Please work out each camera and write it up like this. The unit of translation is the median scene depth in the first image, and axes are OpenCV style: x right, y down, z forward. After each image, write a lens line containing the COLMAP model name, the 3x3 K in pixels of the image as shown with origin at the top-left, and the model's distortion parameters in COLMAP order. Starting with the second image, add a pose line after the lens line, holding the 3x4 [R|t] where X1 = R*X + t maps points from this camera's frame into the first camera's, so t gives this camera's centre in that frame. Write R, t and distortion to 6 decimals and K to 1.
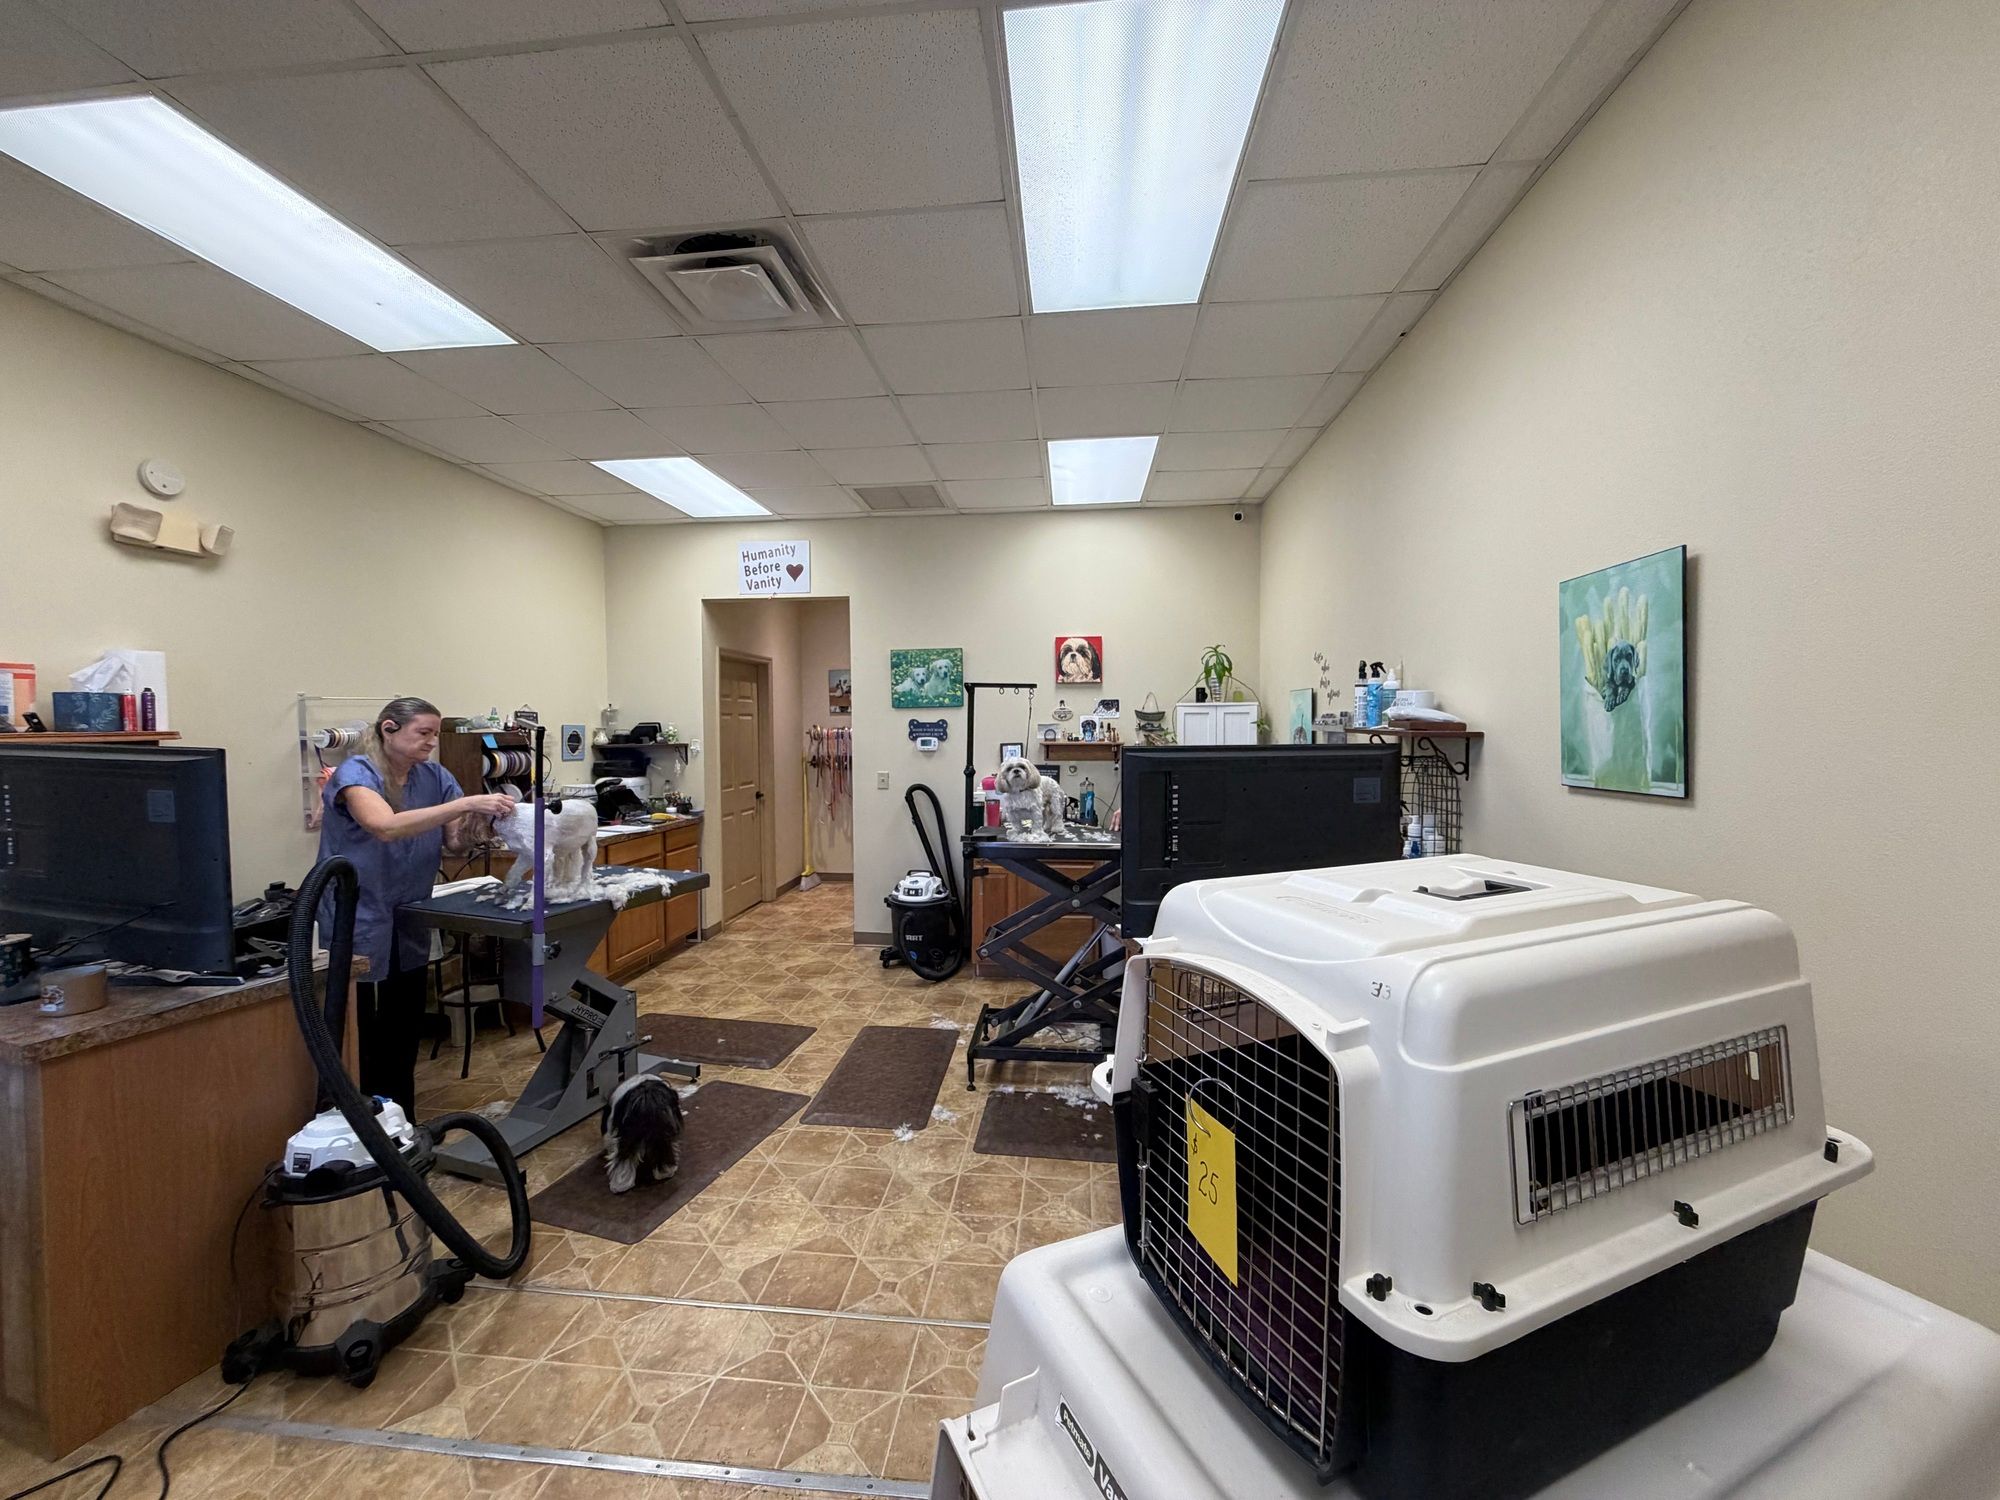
lens RADIAL K [[795.8, 0, 992.5], [0, 795.8, 752.4], [0, 0, 1]] dist [-0.000669, 0.000308]
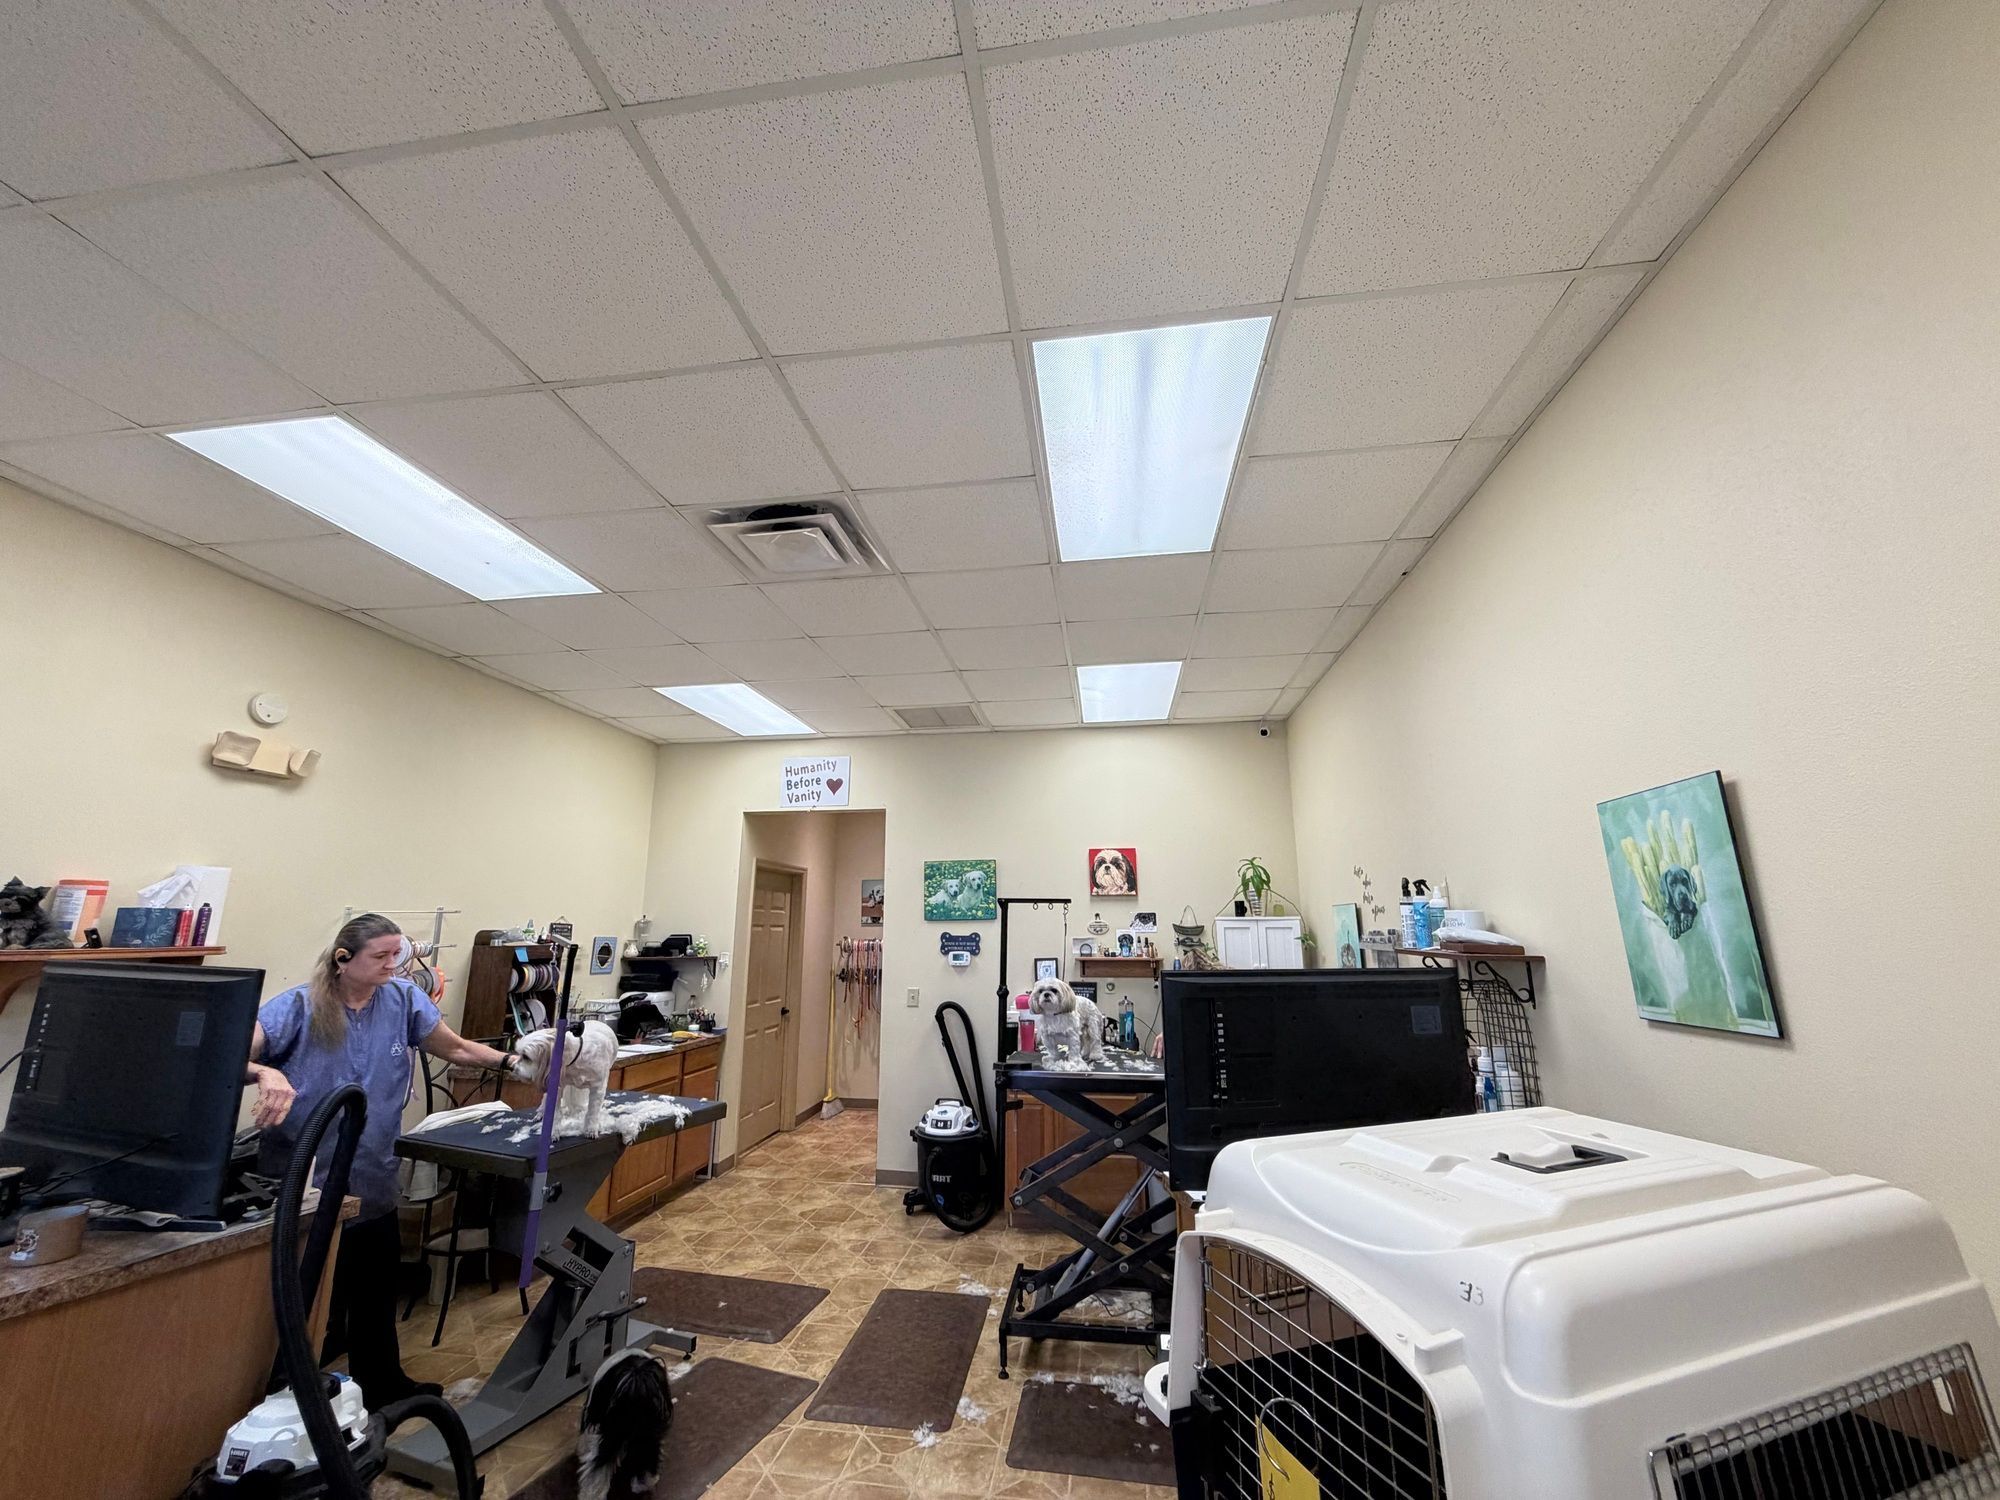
lens RADIAL K [[795.8, 0, 993.0], [0, 795.8, 752.4], [0, 0, 1]] dist [-0.000669, 0.000308]
pose [[0.999157, -0.004727, -0.040786, -0.000137], [-0.005846, 0.966855, -0.255261, -0.012170], [0.040640, 0.255284, 0.966012, -0.005294]]
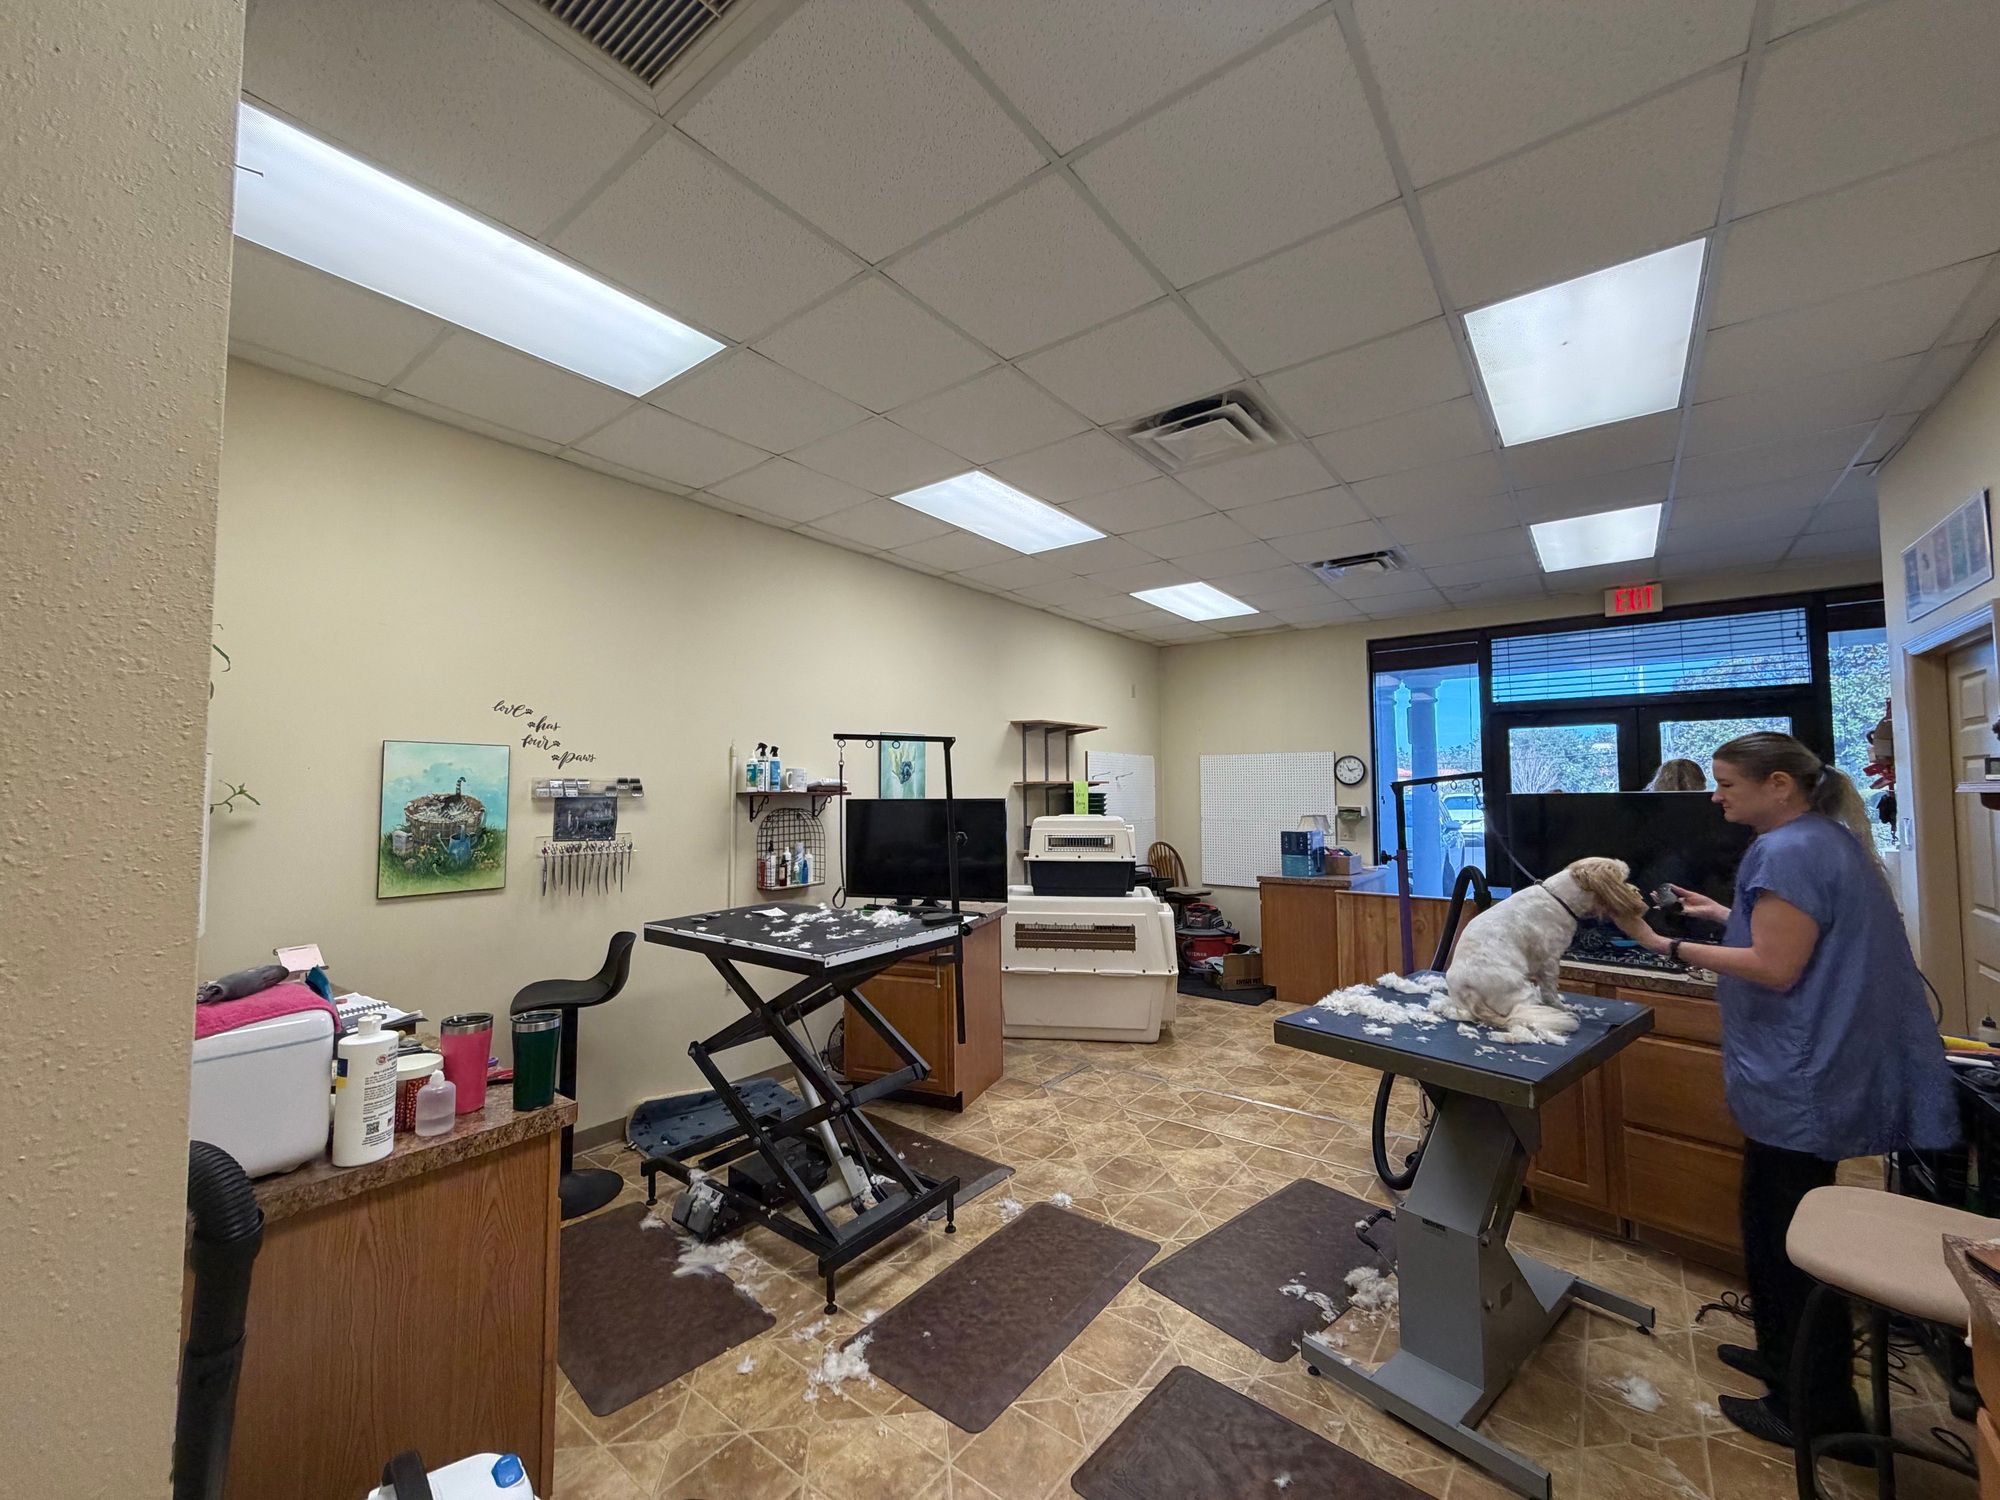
lens RADIAL K [[795.8, 0, 1001.3], [0, 795.8, 752.0], [0, 0, 1]] dist [-0.000669, 0.000308]
pose [[-0.854638, 0.037837, 0.517845, -0.636320], [0.027529, 0.999241, -0.027578, -0.053560], [-0.518495, -0.009313, -0.855030, 2.079806]]
